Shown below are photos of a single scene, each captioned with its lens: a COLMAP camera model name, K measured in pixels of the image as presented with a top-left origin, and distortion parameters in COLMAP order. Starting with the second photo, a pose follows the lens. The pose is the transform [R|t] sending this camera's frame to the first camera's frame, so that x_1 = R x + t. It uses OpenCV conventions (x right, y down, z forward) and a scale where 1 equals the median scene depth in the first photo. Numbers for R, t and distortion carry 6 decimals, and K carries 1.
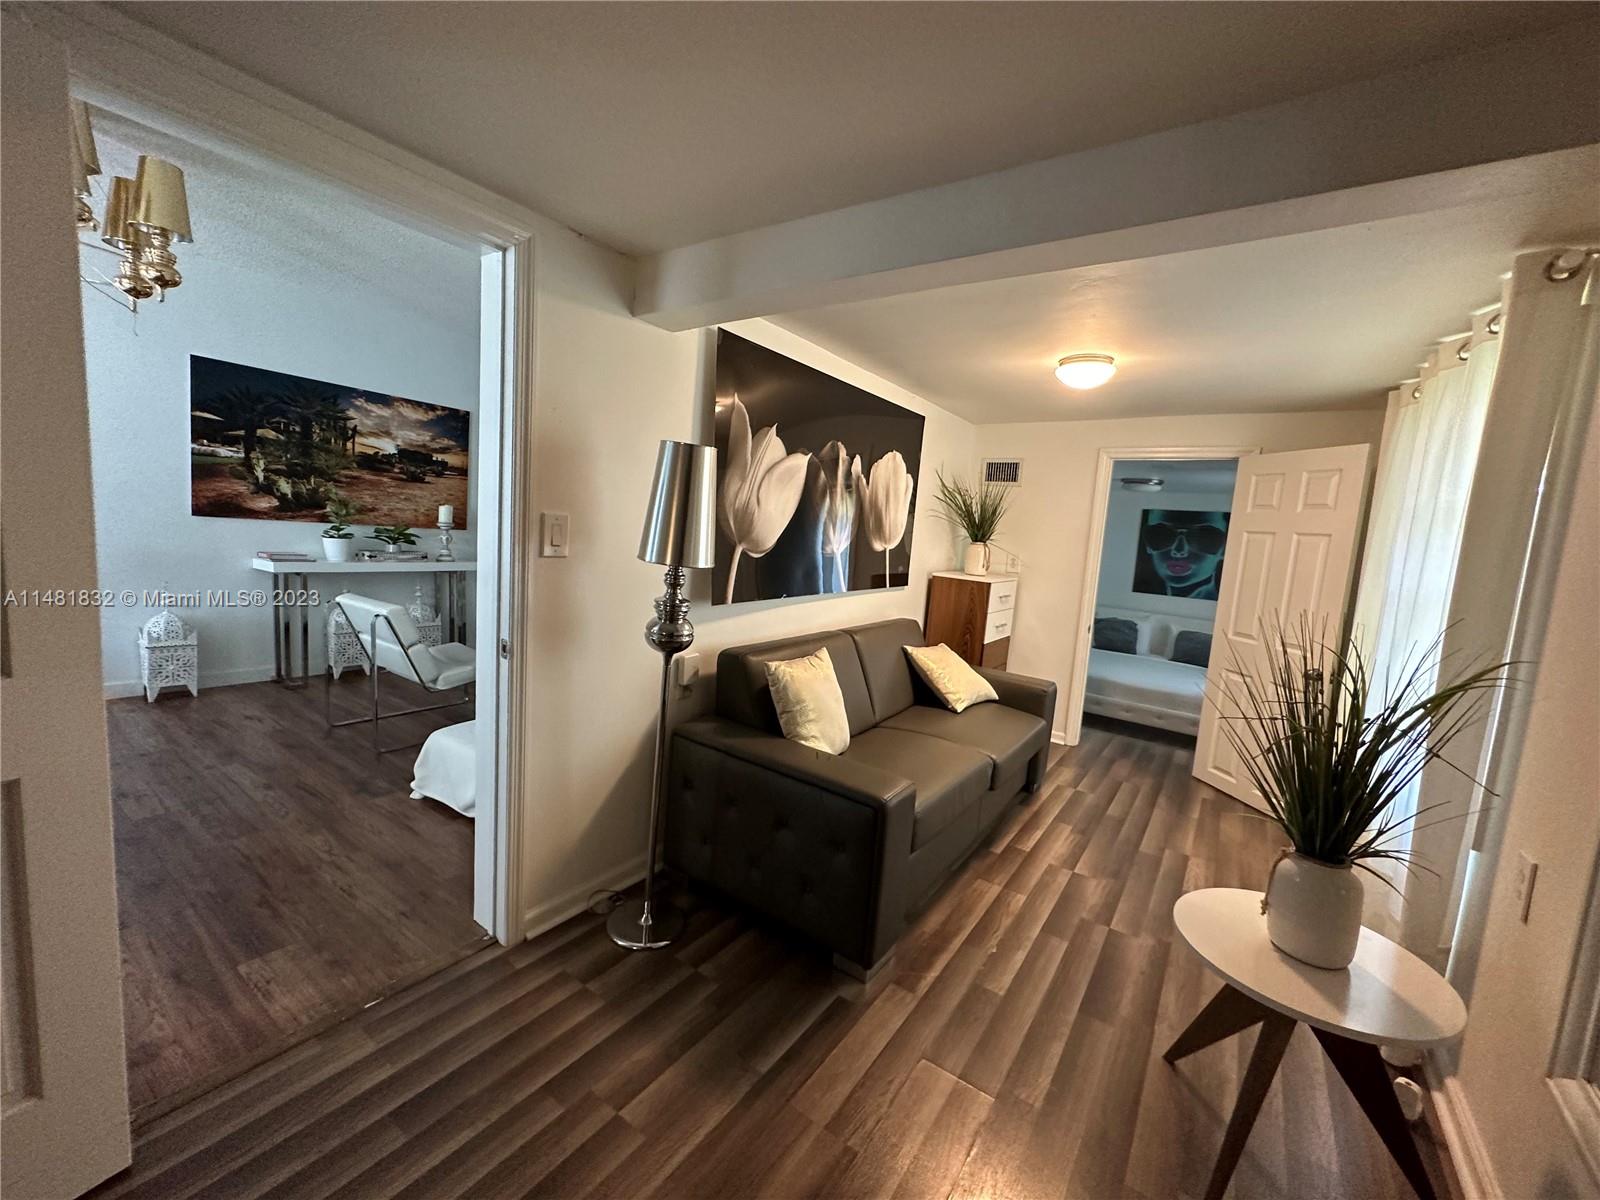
lens RADIAL K [[643.8, 0, 800.0], [0, 643.8, 600.0], [0, 0, 1]] dist [-0.001061, 0.000039]
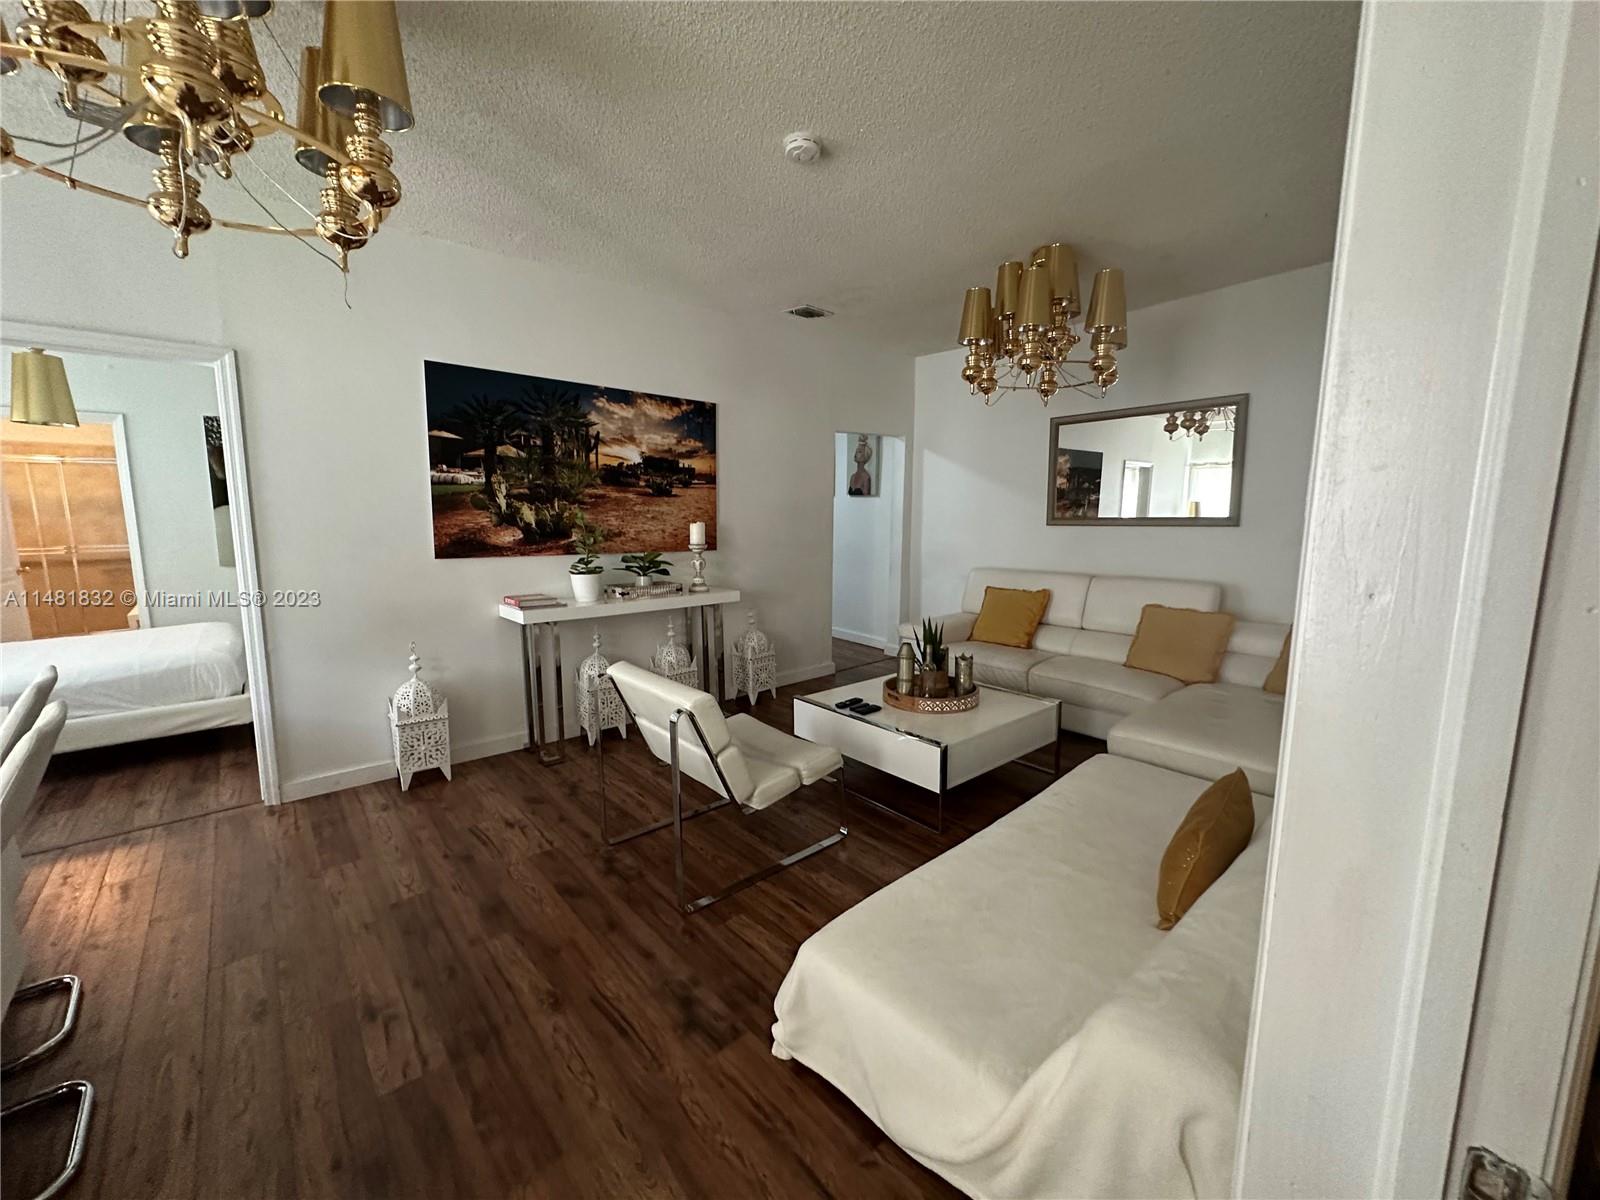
lens RADIAL K [[643.8, 0, 800.0], [0, 643.8, 600.0], [0, 0, 1]] dist [-0.001061, 0.000039]
pose [[0.969502, -0.031172, -0.243092, -0.277537], [0.036727, 0.999157, 0.018351, -0.071639], [0.242315, -0.026719, 0.969830, 0.295016]]
